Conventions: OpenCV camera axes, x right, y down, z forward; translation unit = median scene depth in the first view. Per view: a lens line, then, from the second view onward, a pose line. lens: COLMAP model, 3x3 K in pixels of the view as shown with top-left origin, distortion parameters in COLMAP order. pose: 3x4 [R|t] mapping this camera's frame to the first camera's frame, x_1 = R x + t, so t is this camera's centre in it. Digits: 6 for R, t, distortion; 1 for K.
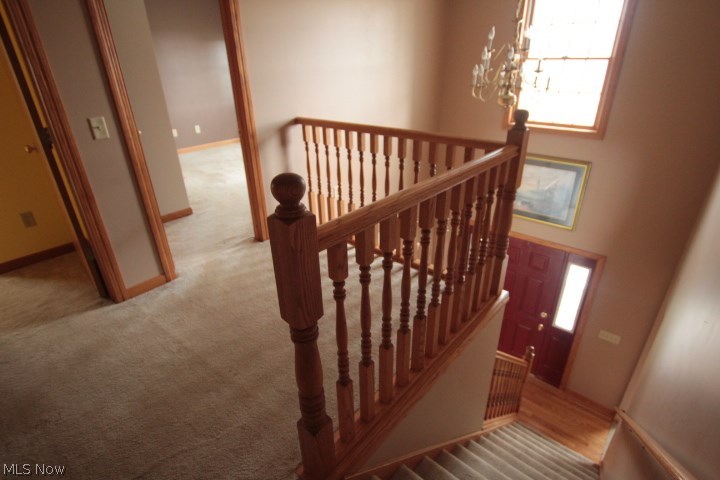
lens RADIAL K [[373.1, 0, 360.0], [0, 373.1, 240.0], [0, 0, 1]] dist [-0.017316, 0.000778]
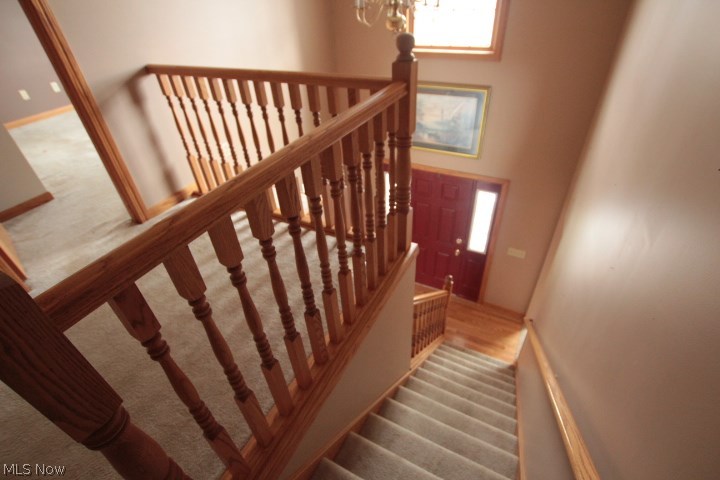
lens RADIAL K [[351.5, 0, 360.0], [0, 351.5, 240.0], [0, 0, 1]] dist [-0.020382, 0.000497]
pose [[0.972909, -0.164725, 0.162215, 0.080731], [0.132361, 0.972161, 0.193348, -0.043338], [-0.189548, -0.166639, 0.967627, 0.118644]]
